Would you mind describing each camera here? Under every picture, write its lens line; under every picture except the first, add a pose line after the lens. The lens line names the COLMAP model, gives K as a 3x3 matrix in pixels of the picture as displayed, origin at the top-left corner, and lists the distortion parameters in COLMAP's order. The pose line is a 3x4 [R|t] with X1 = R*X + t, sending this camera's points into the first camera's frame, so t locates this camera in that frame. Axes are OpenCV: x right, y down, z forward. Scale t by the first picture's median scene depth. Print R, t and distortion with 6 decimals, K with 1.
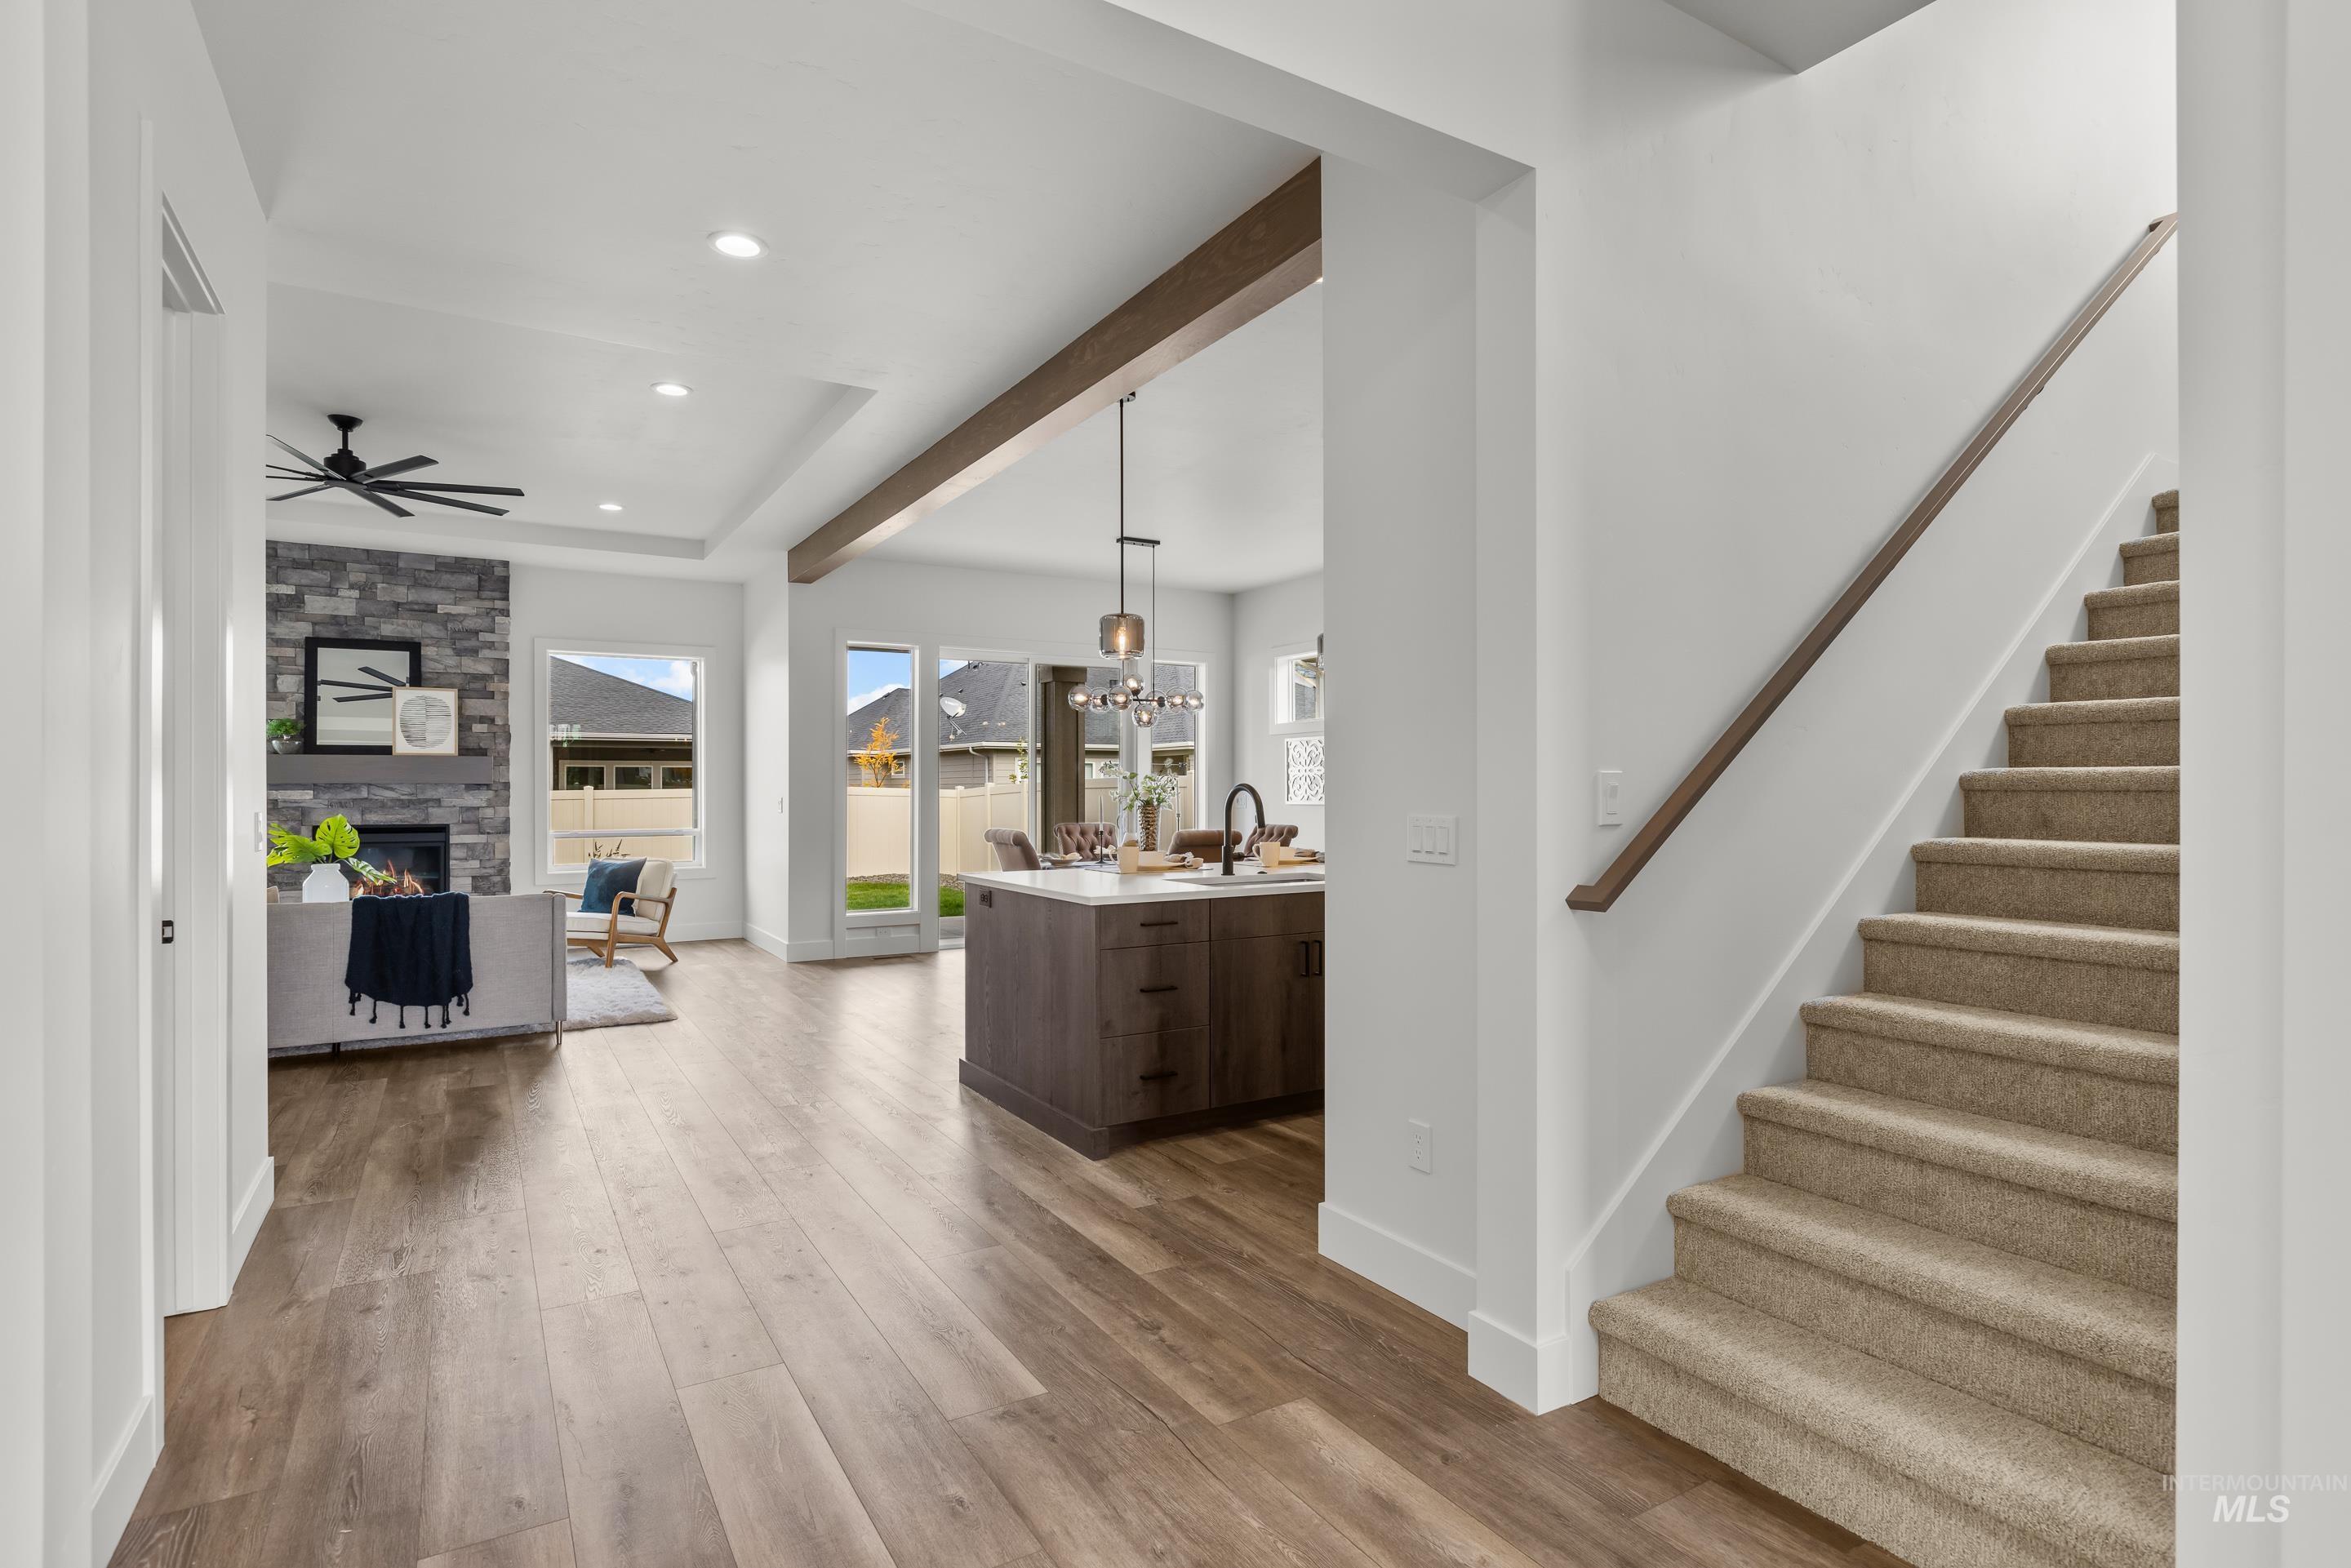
lens RADIAL K [[1174.1, 0, 1193.7], [0, 1174.1, 789.7], [0, 0, 1]] dist [-0.008576, 0.000743]
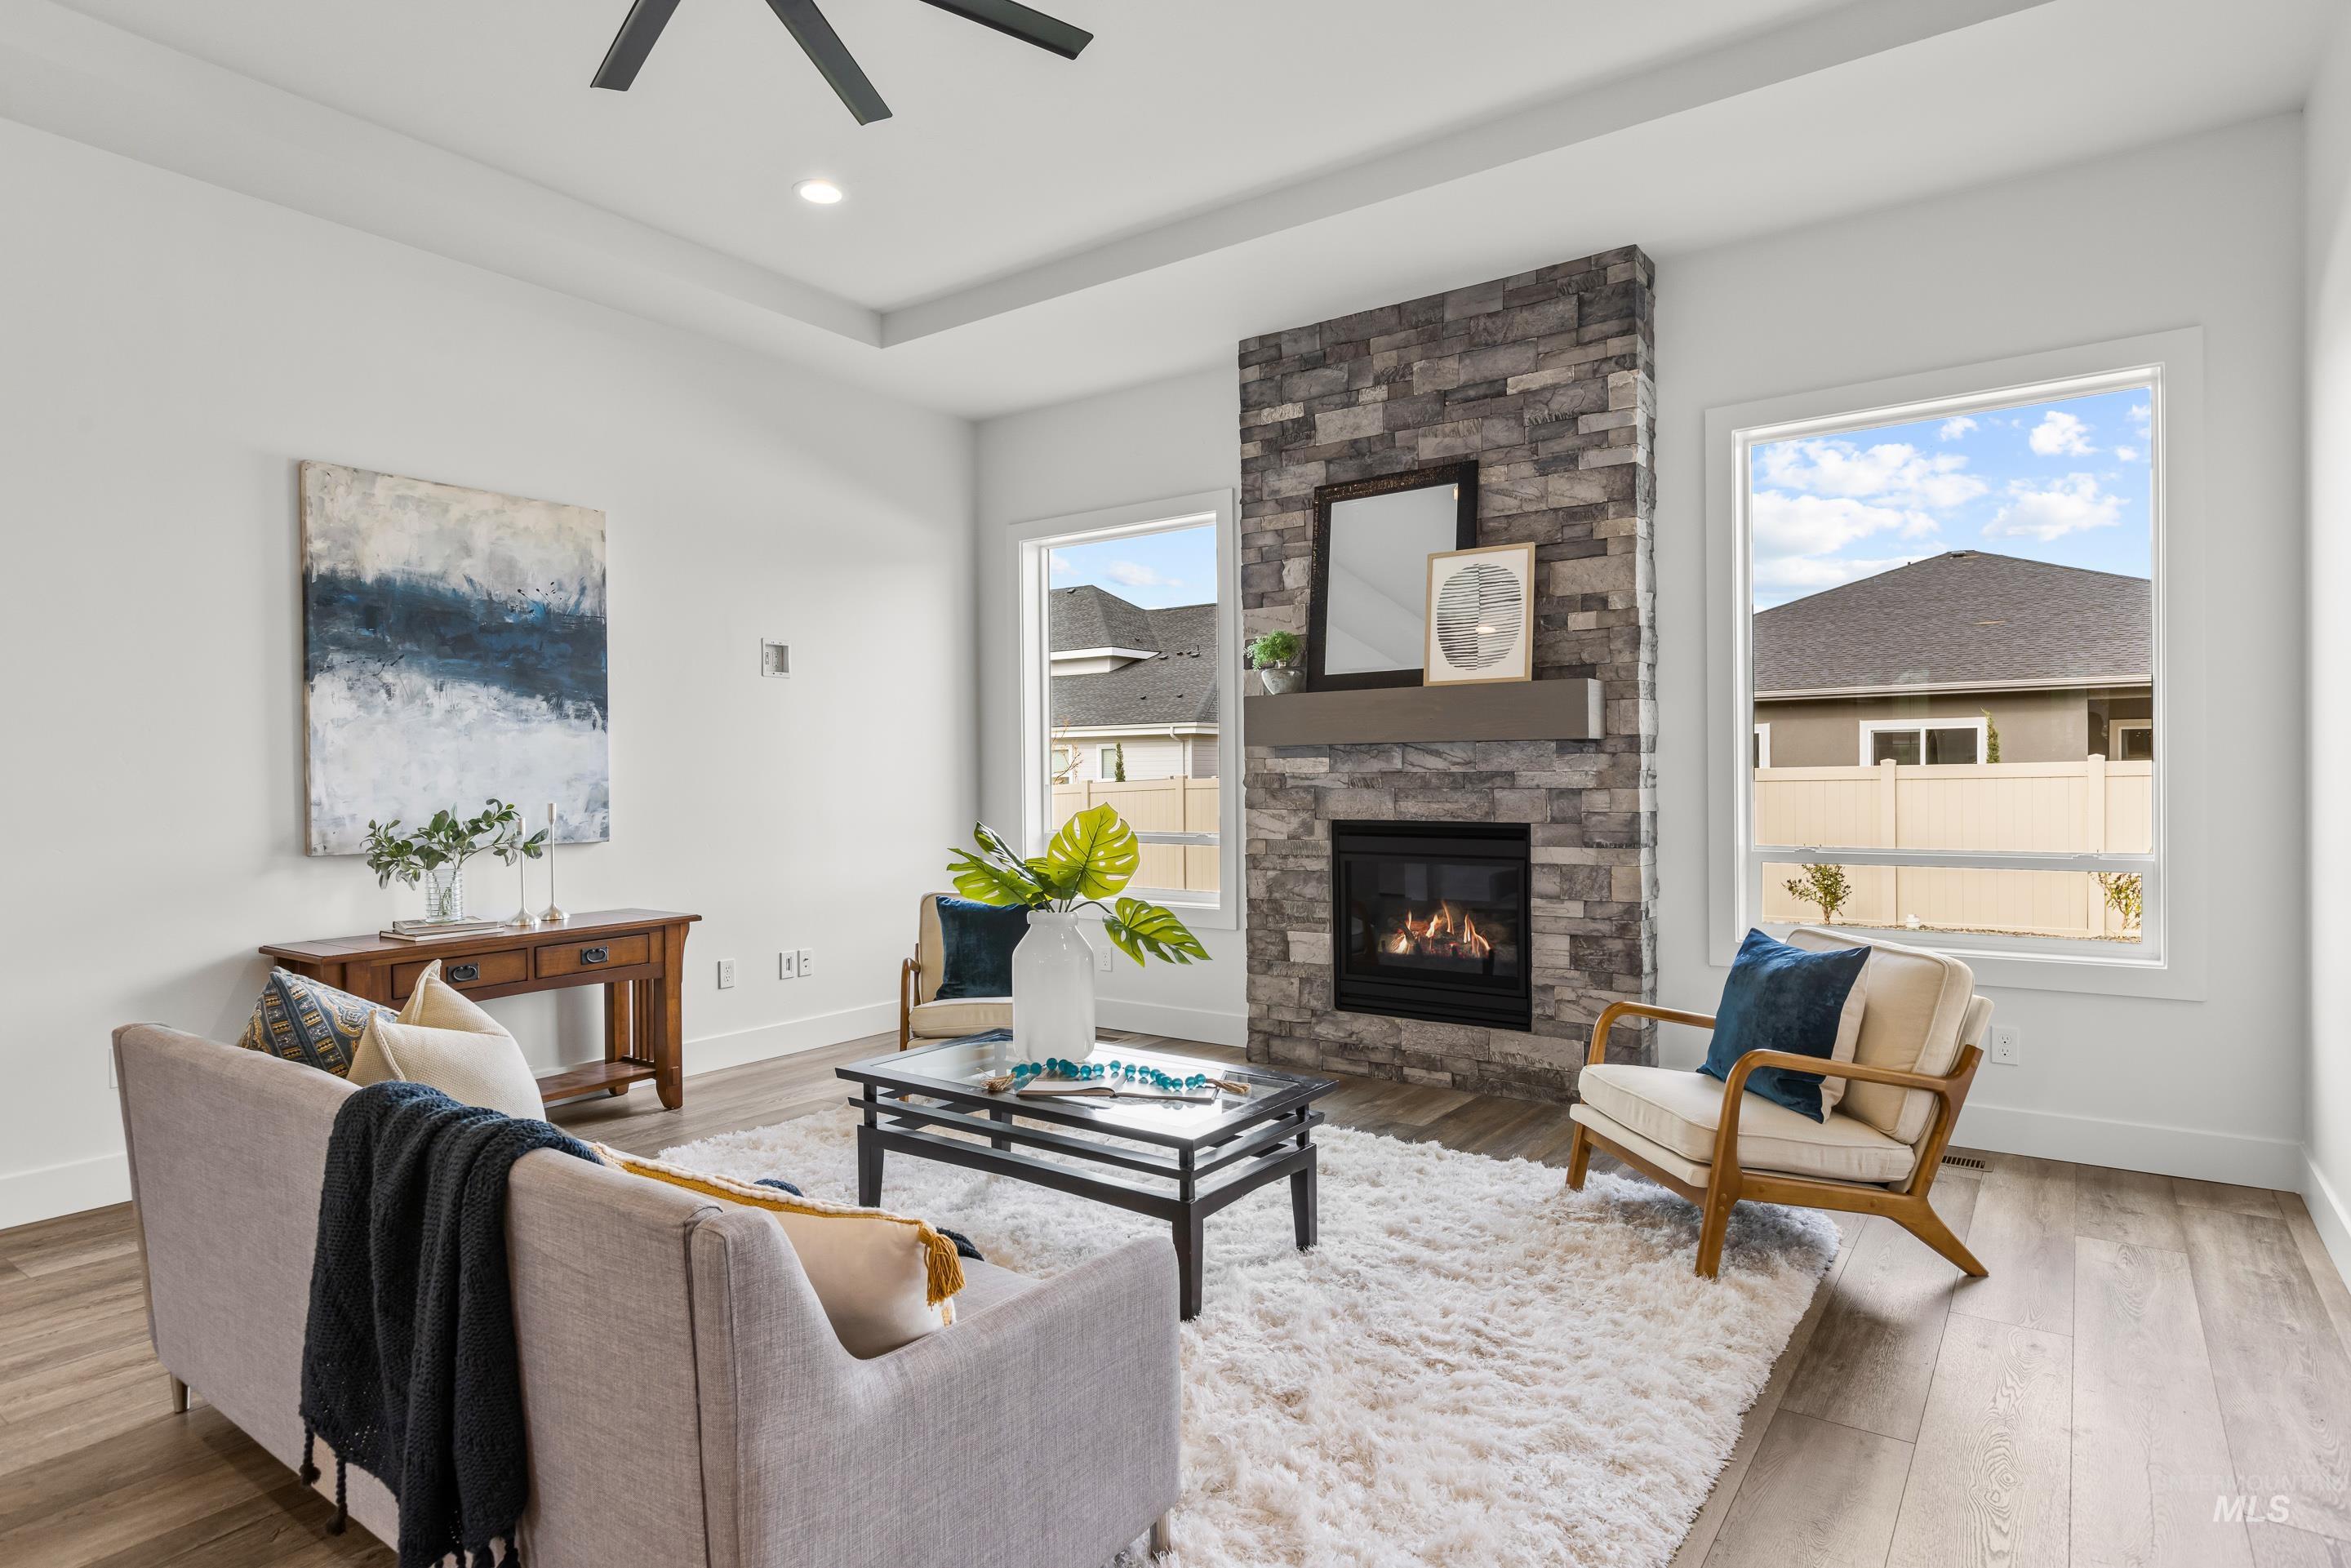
lens RADIAL K [[1270.1, 0, 1179.7], [0, 1270.1, 784.2], [0, 0, 1]] dist [0.006352, -0.003443]
pose [[0.395100, 0.004561, -0.918627, -0.207744], [0.007515, 0.999938, 0.008197, 0.007521], [0.918607, -0.010142, 0.395042, 0.658847]]
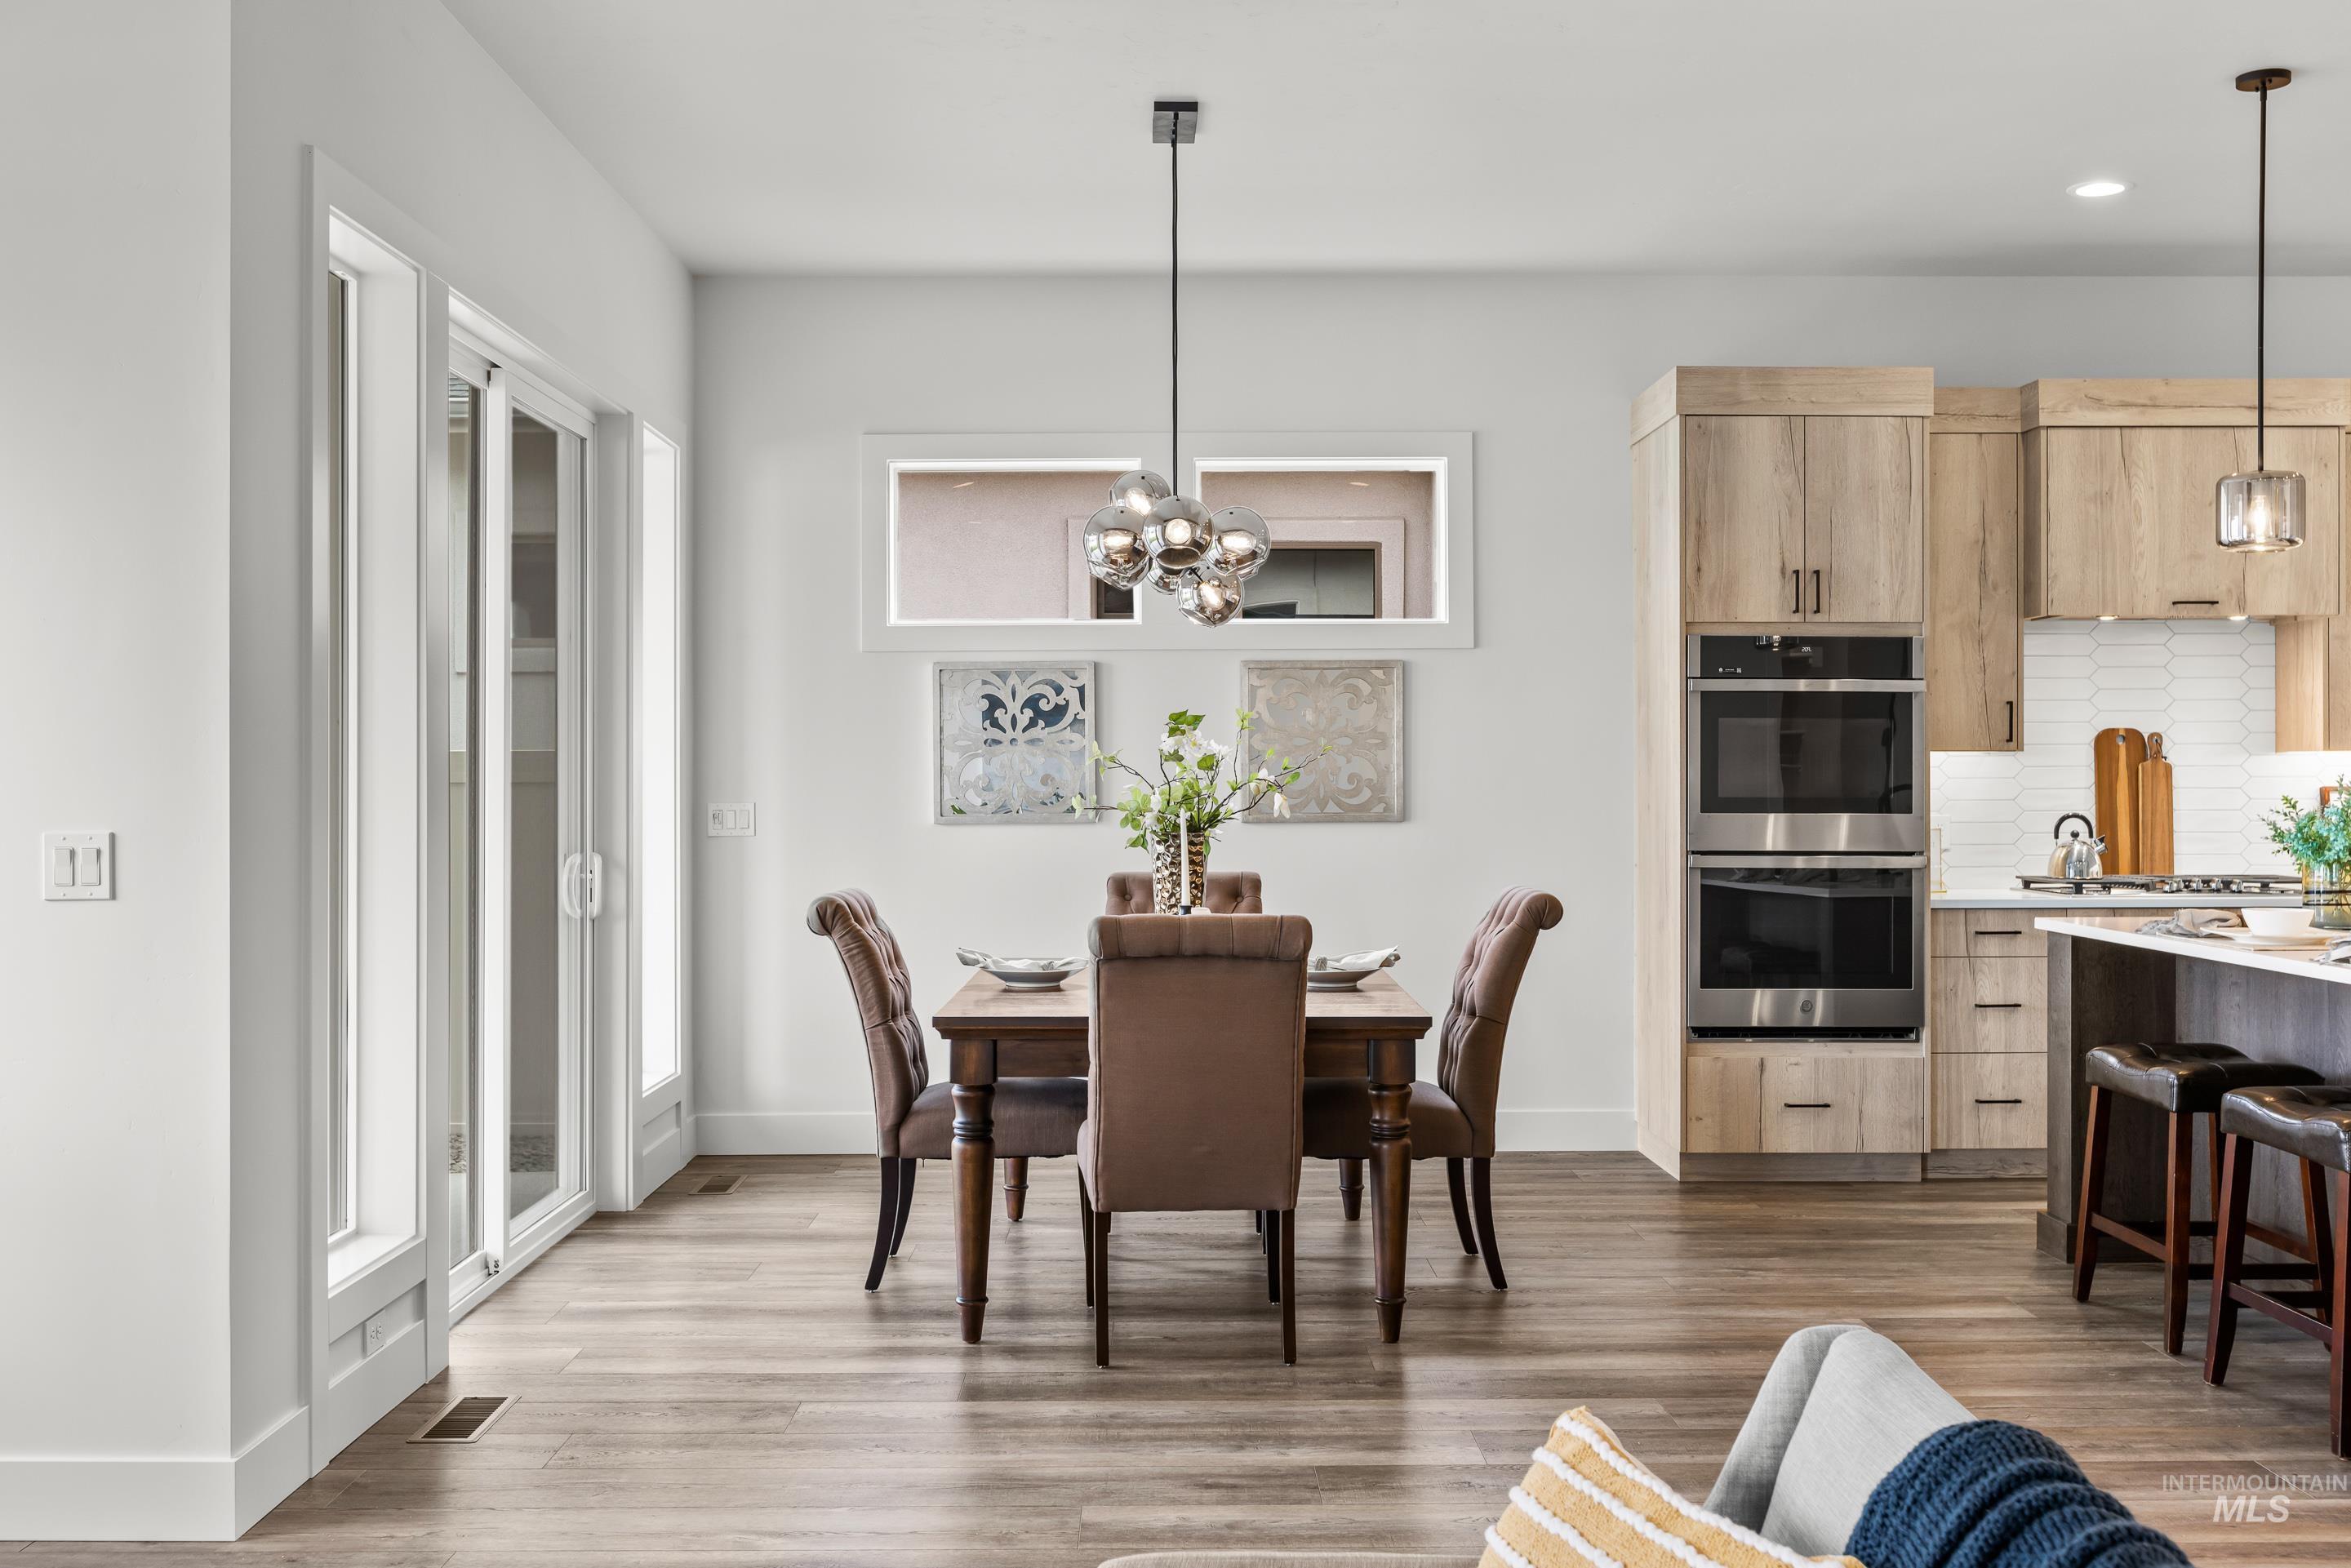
lens RADIAL K [[2246.4, 0, 1165.4], [0, 2246.4, 774.2], [0, 0, 1]] dist [-0.022288, 0.000000]
pose [[0.513770, 0.001715, 0.857926, -0.622403], [0.005967, 0.999967, -0.005573, -0.001083], [-0.857907, 0.007982, 0.513743, 0.604716]]
